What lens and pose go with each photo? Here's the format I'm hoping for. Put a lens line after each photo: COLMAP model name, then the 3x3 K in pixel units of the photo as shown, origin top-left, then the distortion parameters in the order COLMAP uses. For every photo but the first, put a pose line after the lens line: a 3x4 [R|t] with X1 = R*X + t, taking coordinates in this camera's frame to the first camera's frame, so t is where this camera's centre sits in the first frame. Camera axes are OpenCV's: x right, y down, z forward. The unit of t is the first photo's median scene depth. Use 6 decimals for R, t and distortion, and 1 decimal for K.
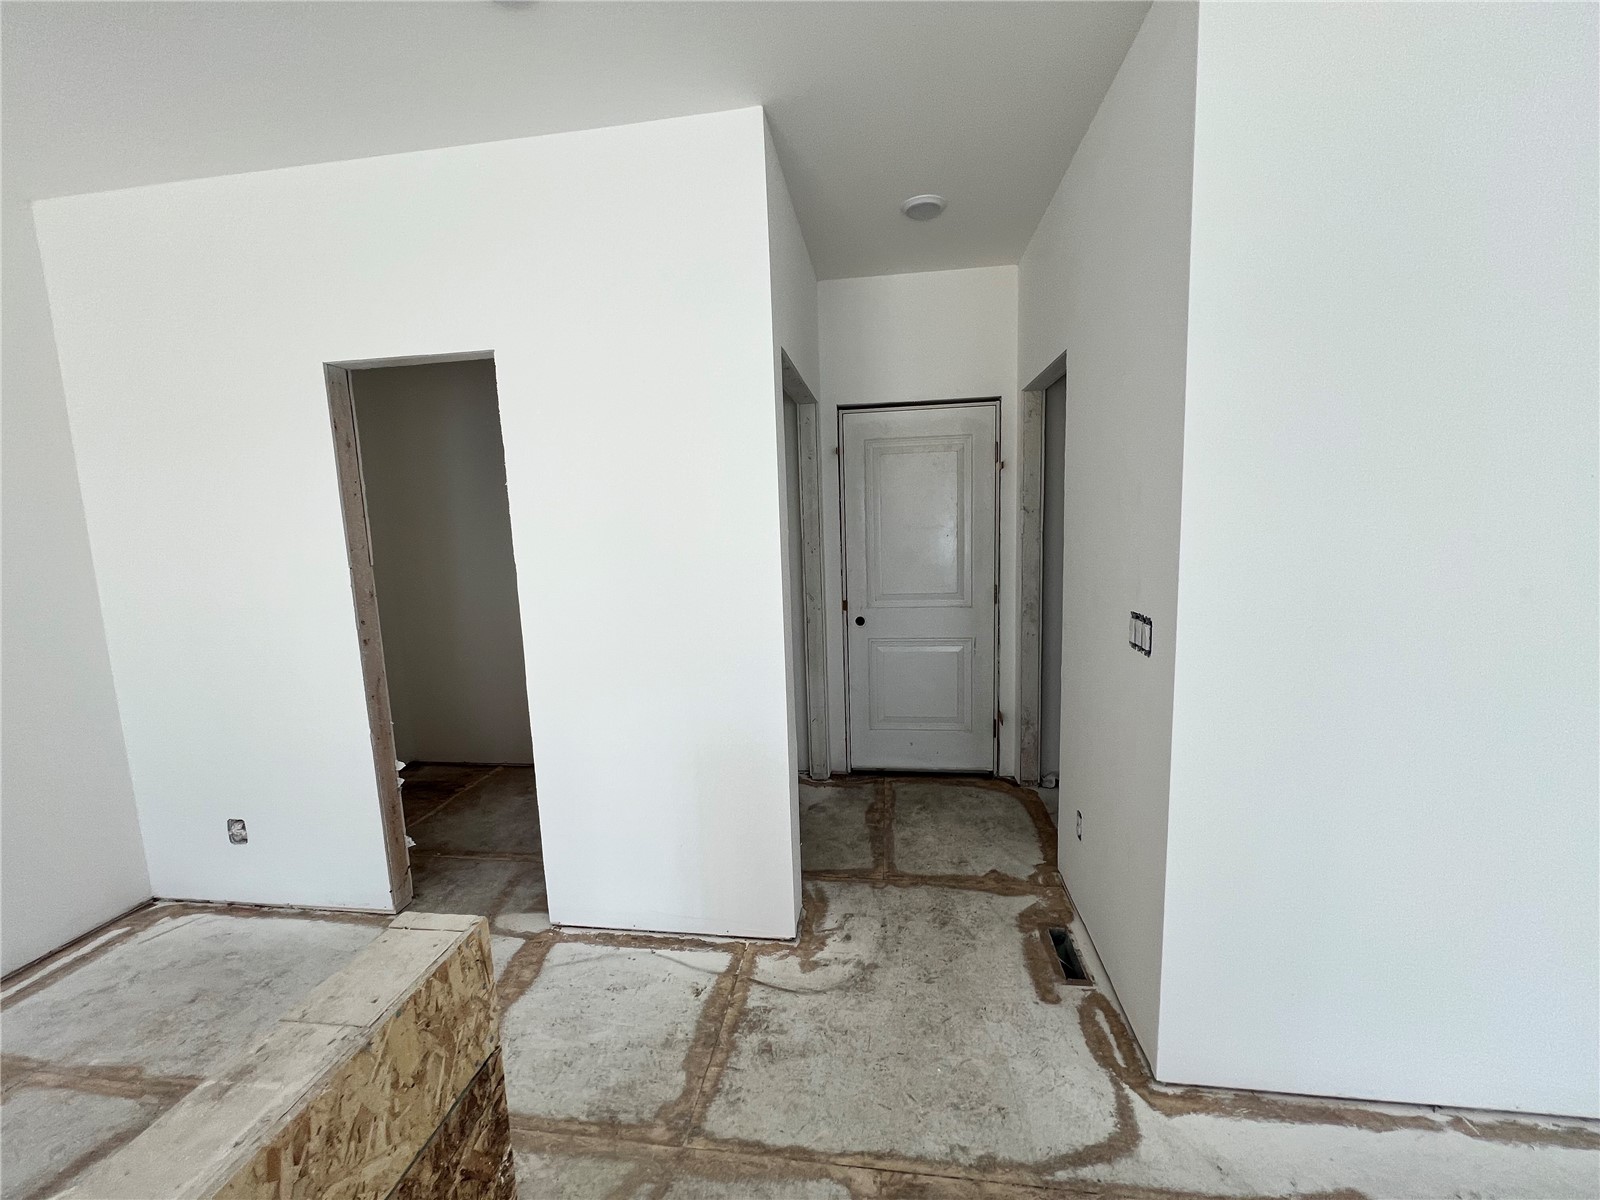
lens RADIAL K [[642.6, 0, 800.0], [0, 642.6, 600.0], [0, 0, 1]] dist [-0.000304, 0.000015]
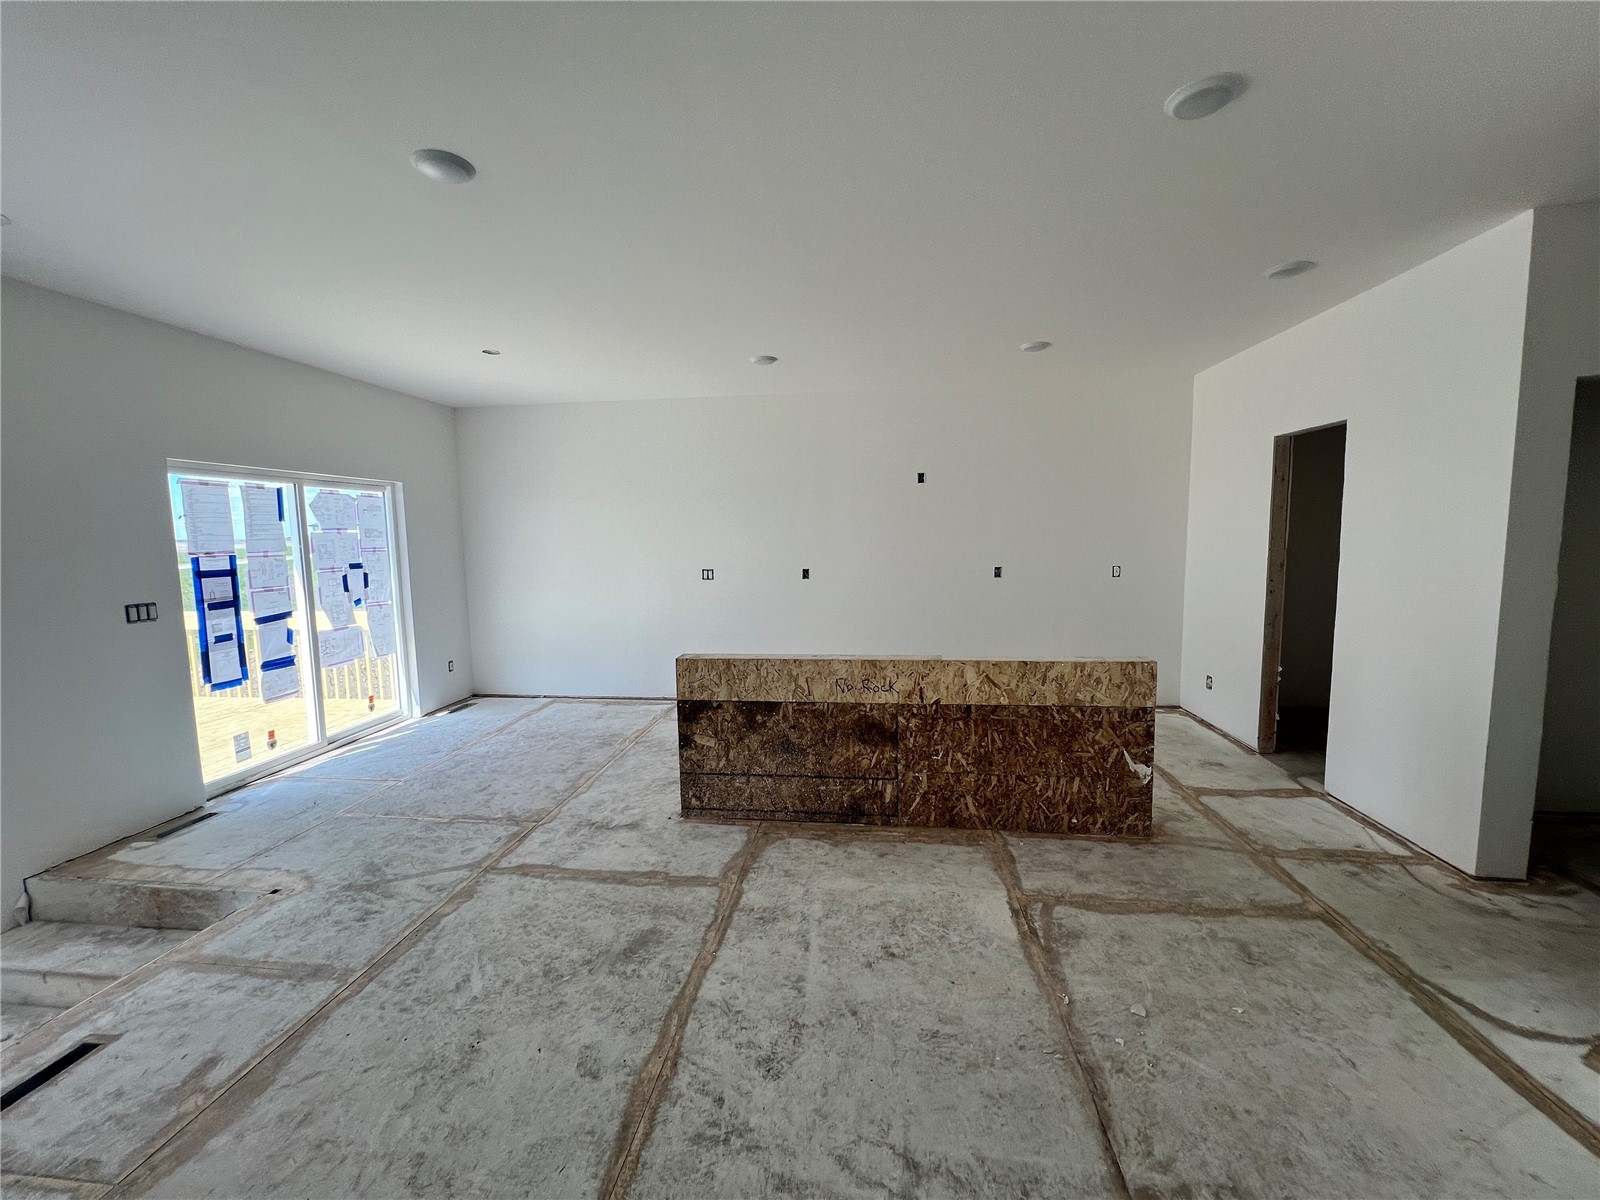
lens RADIAL K [[637.3, 0, 799.0], [0, 637.3, 597.8], [0, 0, 1]] dist [-0.001555, 0.000049]
pose [[0.019428, 0.133628, -0.990841, 1.086886], [-0.117748, 0.984437, 0.130456, 0.007760], [0.992853, 0.114135, 0.034860, -0.358133]]
